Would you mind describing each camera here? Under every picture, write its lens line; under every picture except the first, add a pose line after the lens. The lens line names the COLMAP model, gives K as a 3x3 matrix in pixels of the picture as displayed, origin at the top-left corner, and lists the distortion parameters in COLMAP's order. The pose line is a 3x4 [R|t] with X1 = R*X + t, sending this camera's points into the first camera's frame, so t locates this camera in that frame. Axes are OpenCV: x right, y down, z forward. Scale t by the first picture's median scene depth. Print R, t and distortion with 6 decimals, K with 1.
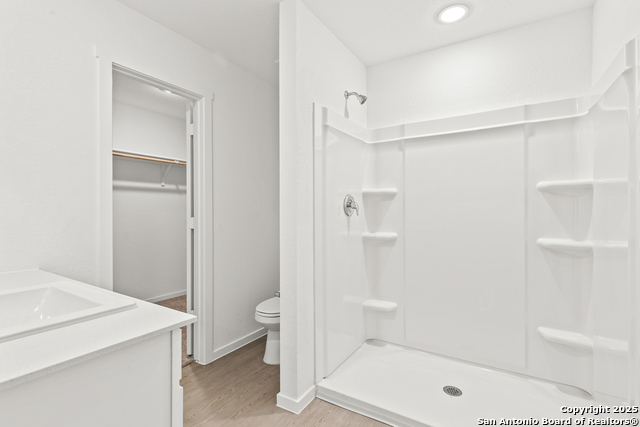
lens RADIAL K [[295.5, 0, 322.4], [0, 295.5, 210.1], [0, 0, 1]] dist [0.001815, 0.000344]
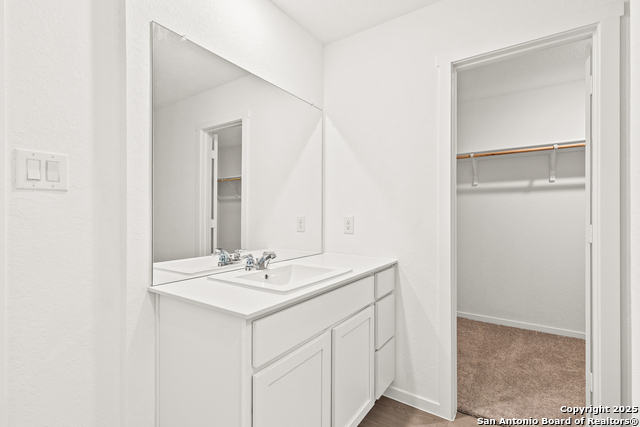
lens RADIAL K [[305.7, 0, 320.0], [0, 305.7, 213.5], [0, 0, 1]] dist [0.002257, 0.000245]
pose [[-0.047447, -0.002110, -0.998872, 0.263445], [0.001913, 0.999996, -0.002203, -0.003830], [0.998872, -0.002016, -0.047443, 0.525231]]
